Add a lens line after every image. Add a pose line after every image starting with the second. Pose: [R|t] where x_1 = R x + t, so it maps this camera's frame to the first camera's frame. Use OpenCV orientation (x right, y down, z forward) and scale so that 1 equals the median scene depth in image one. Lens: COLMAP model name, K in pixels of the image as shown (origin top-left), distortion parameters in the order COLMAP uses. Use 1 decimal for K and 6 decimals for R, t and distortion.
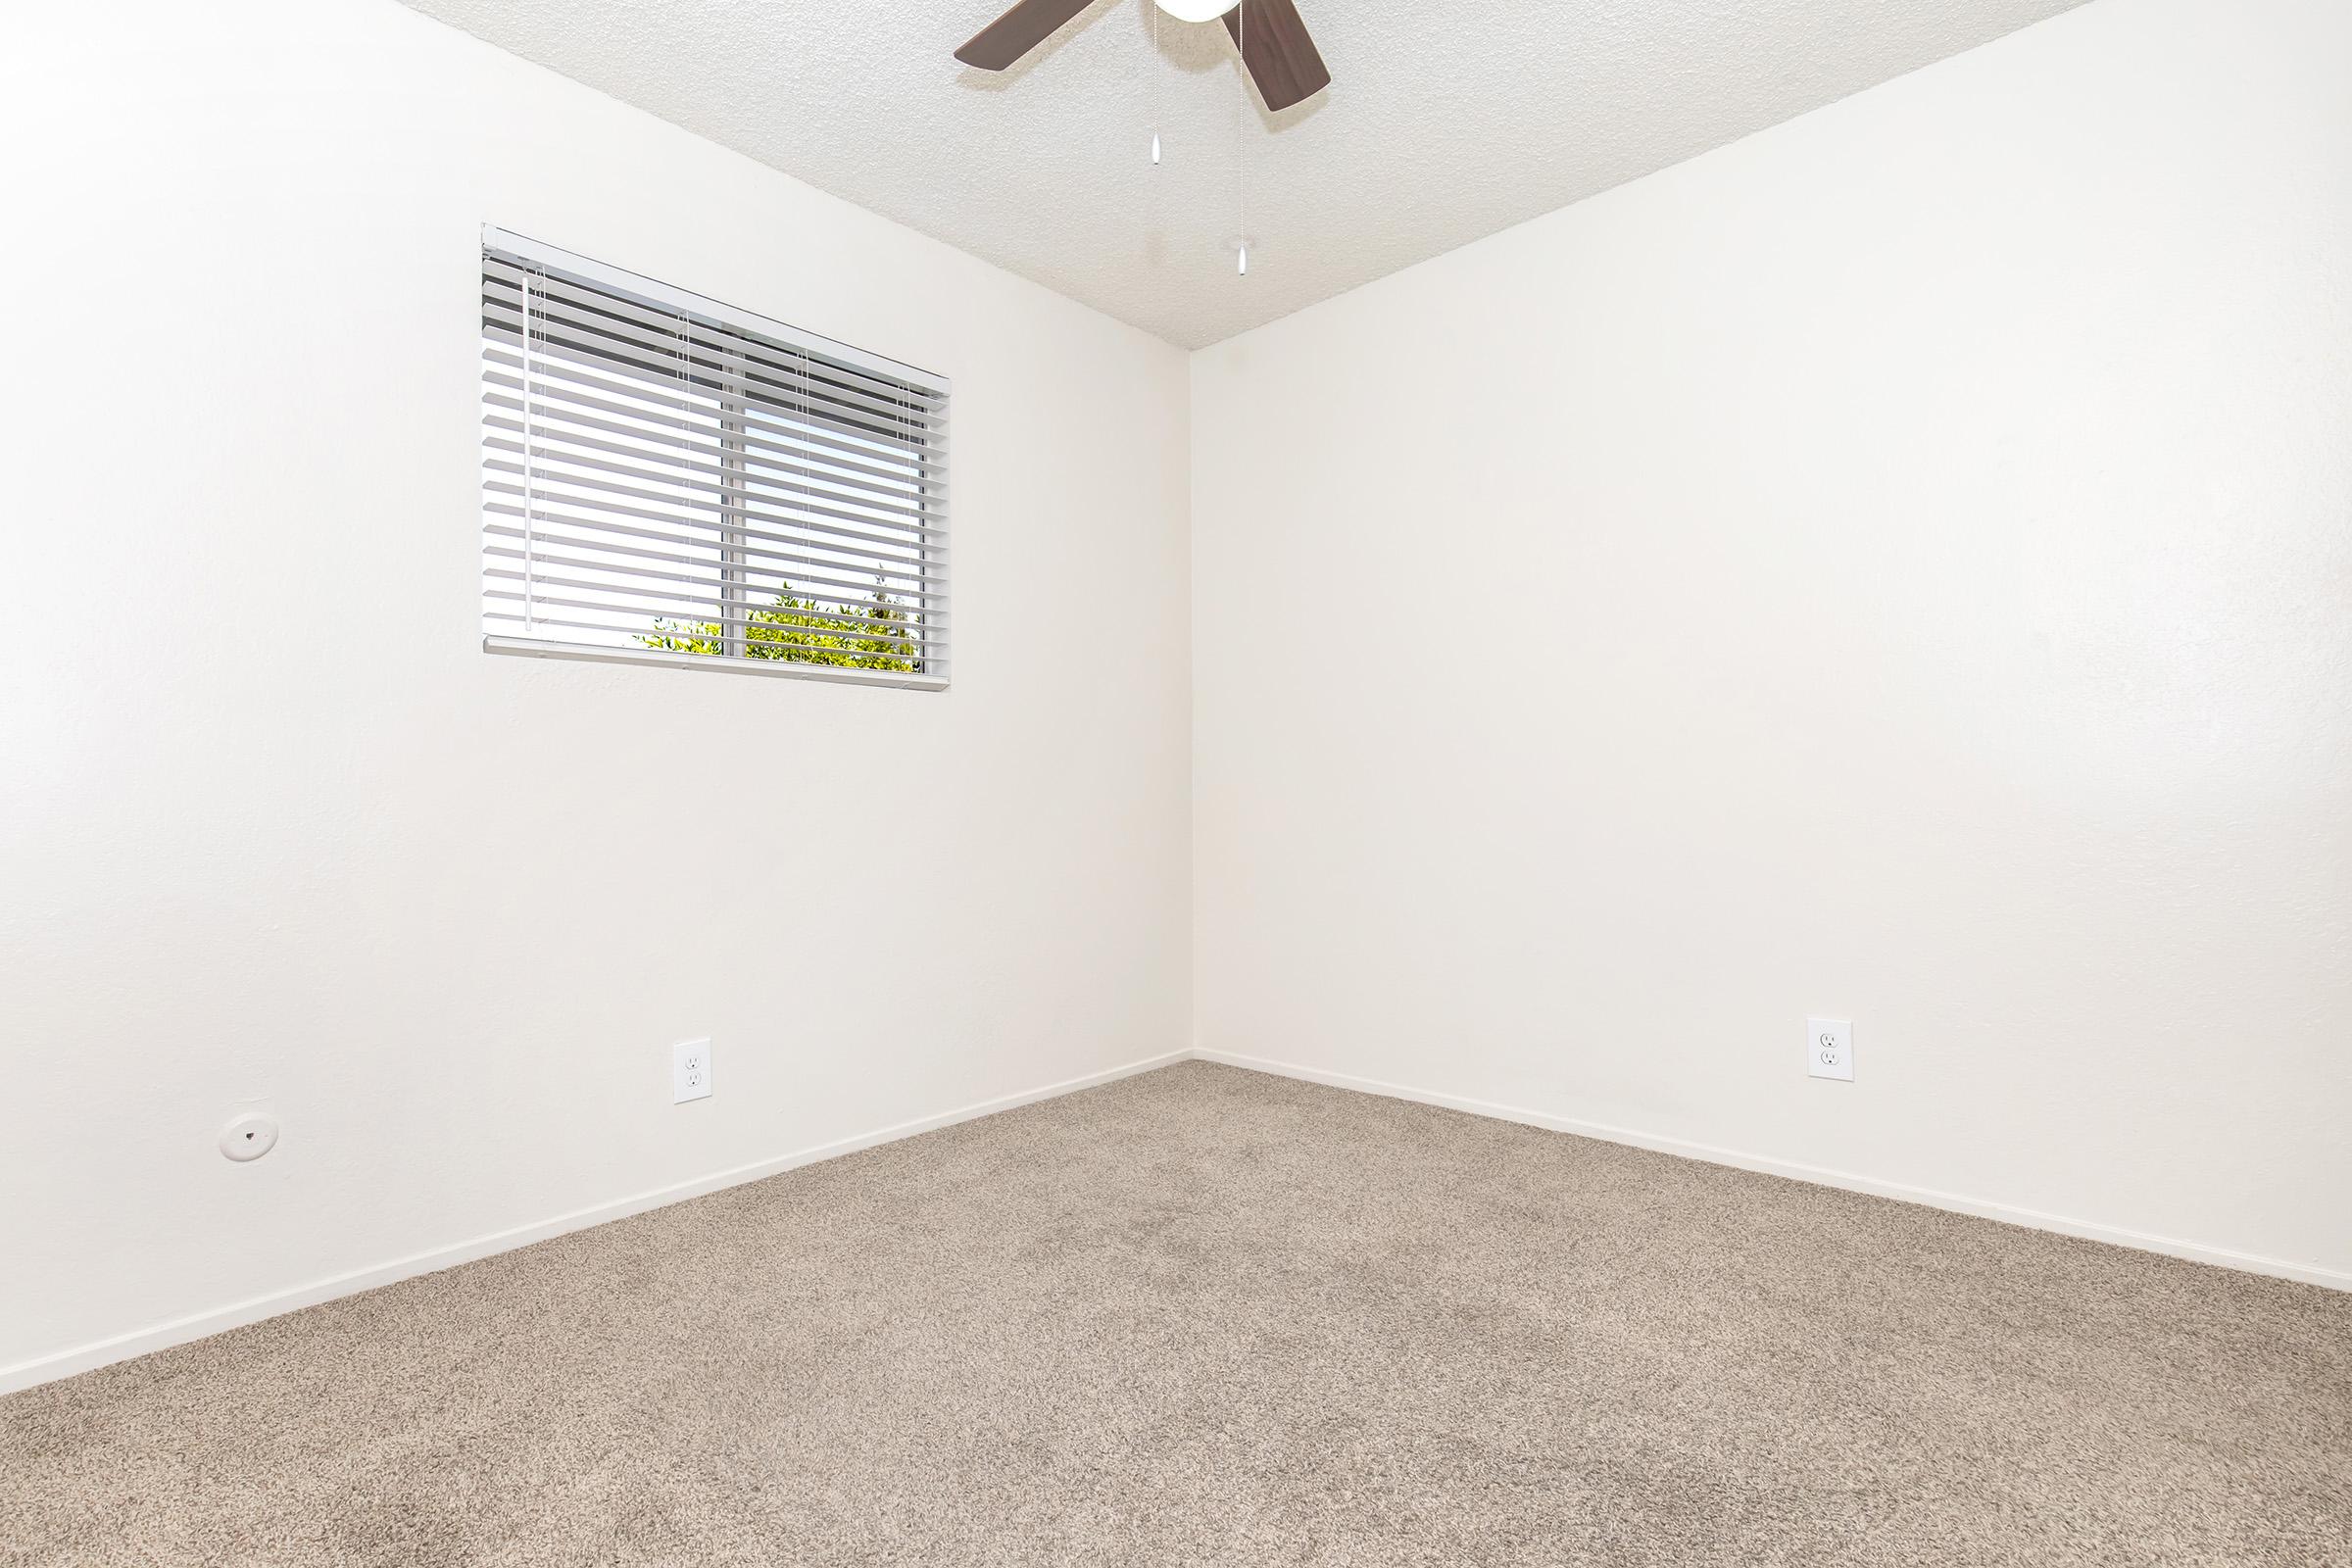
lens RADIAL K [[1082.1, 0, 1171.6], [0, 1082.1, 790.8], [0, 0, 1]] dist [0.009253, -0.000708]
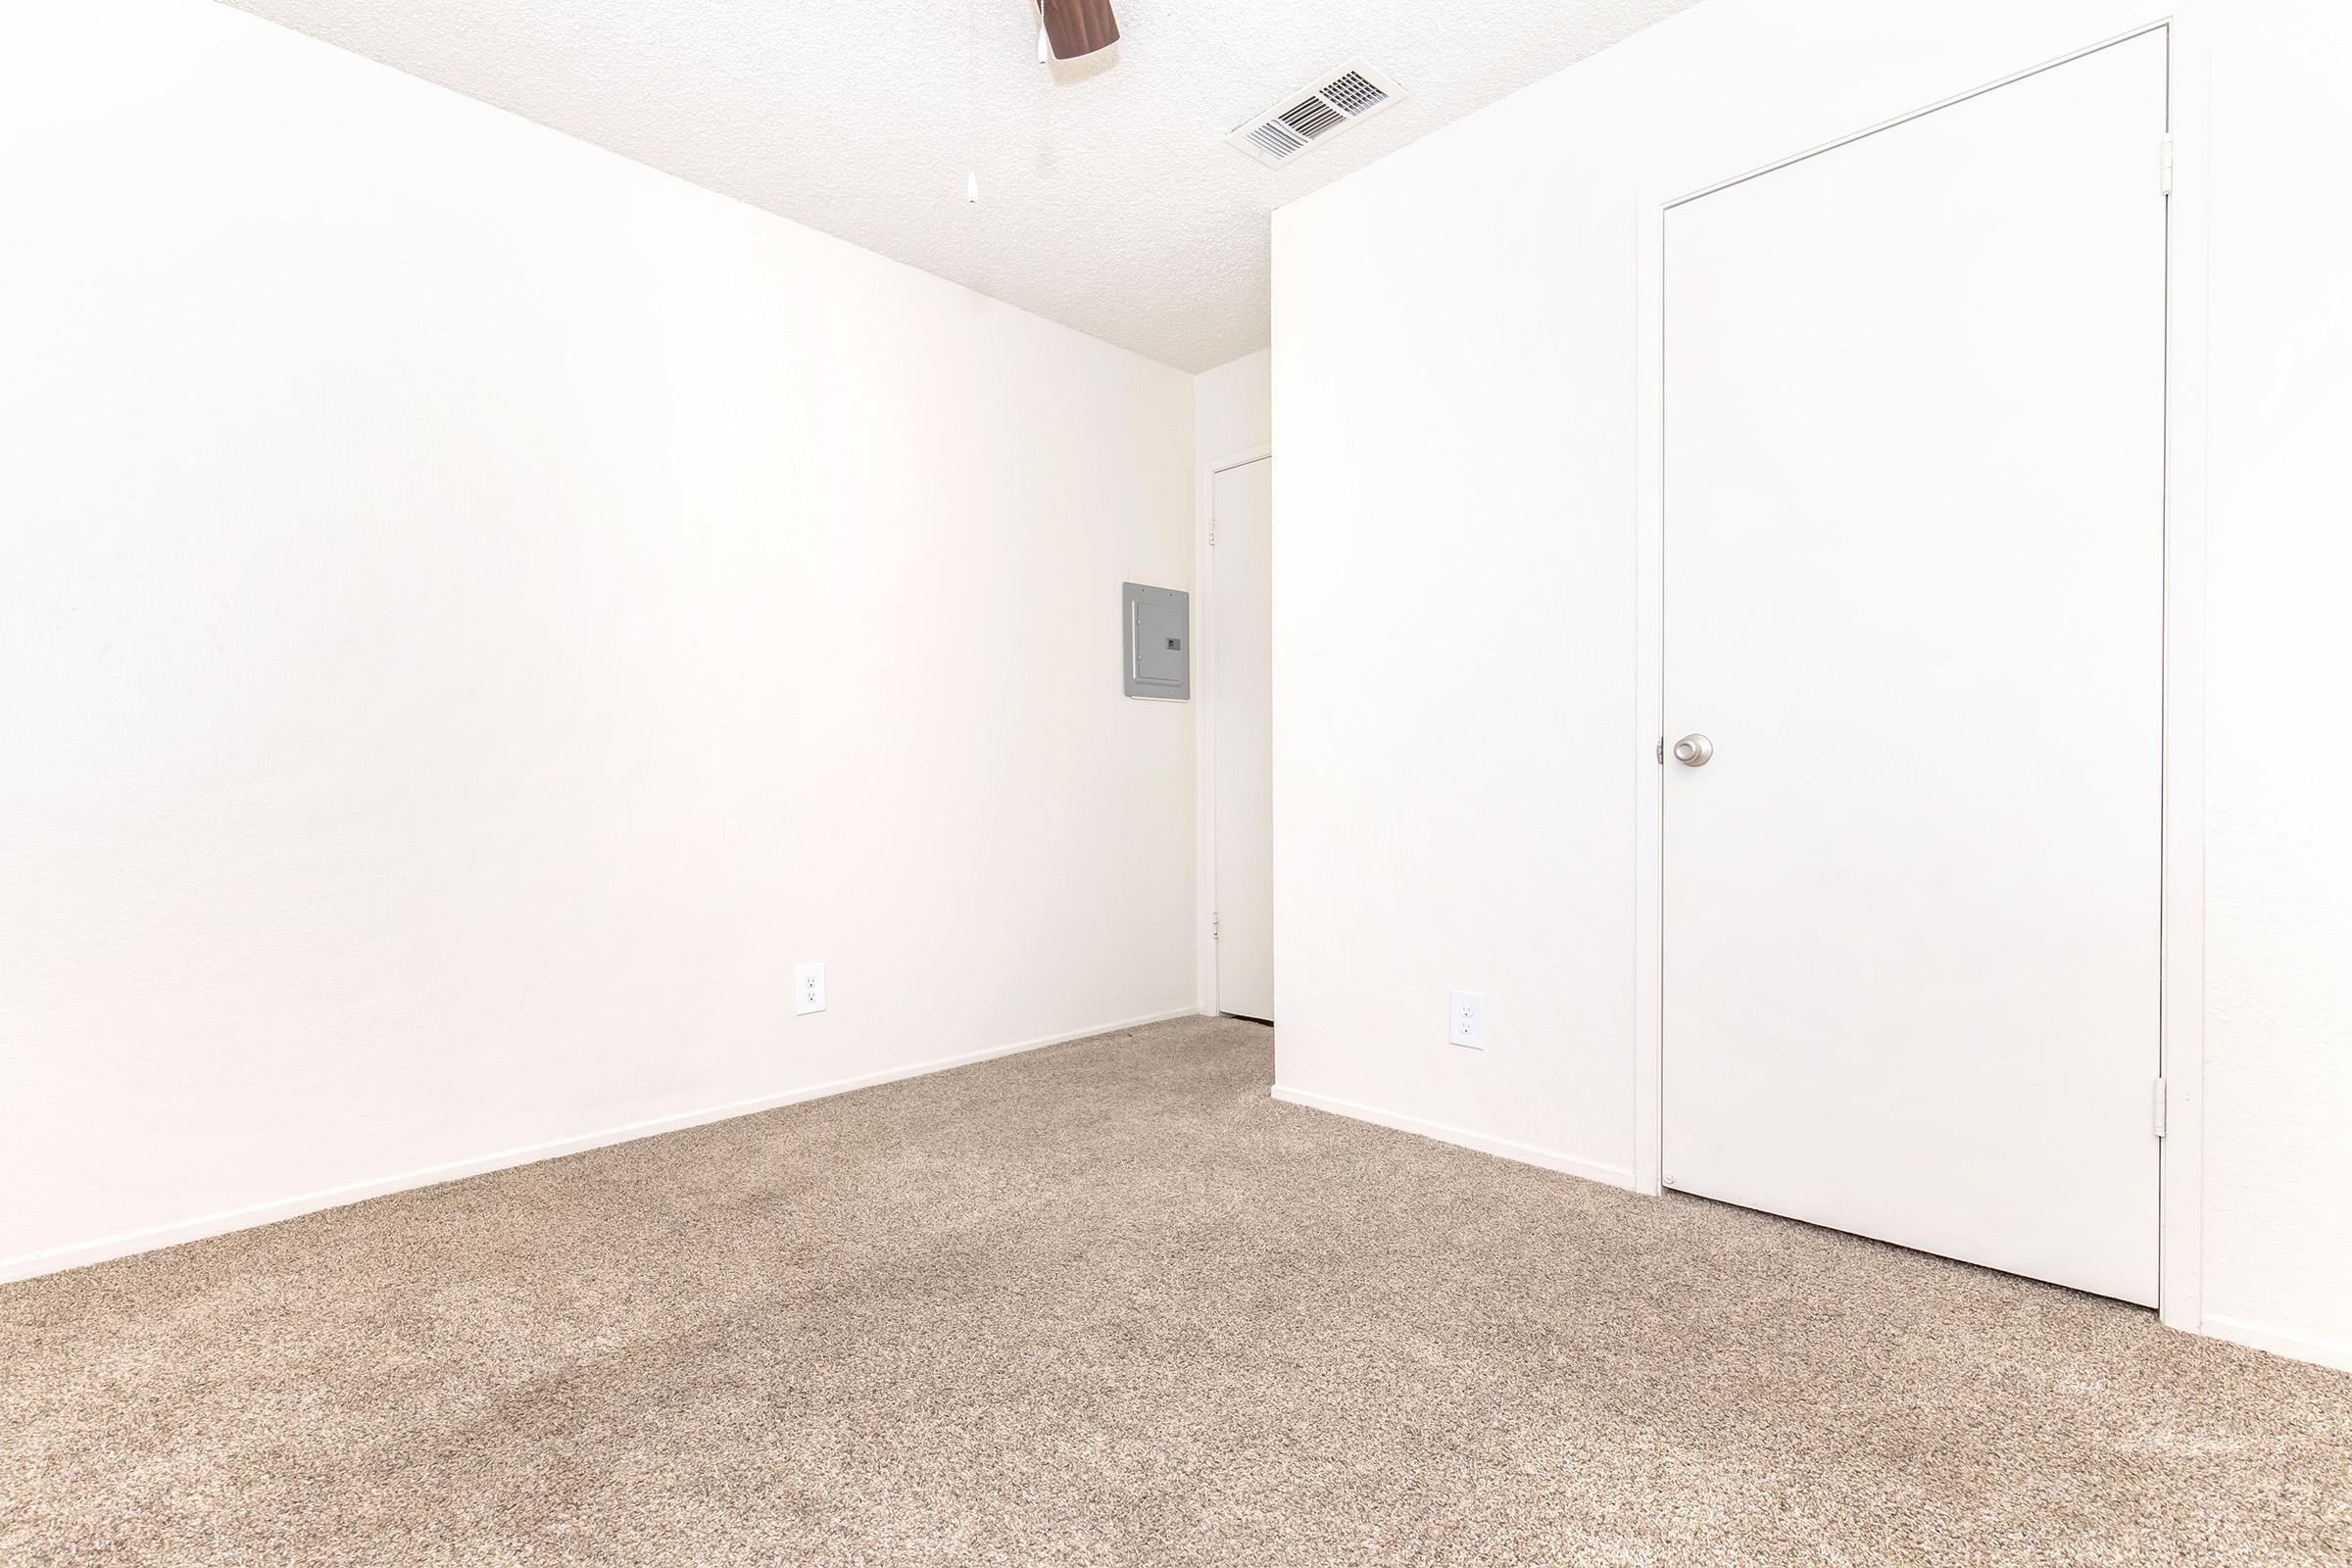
lens RADIAL K [[1082.1, 0, 1171.5], [0, 1082.1, 786.8], [0, 0, 1]] dist [0.009253, -0.000708]
pose [[0.022428, 0.002867, 0.999744, -0.613891], [-0.017990, 0.999835, -0.002464, 0.001286], [-0.999587, -0.017930, 0.022476, 0.553393]]
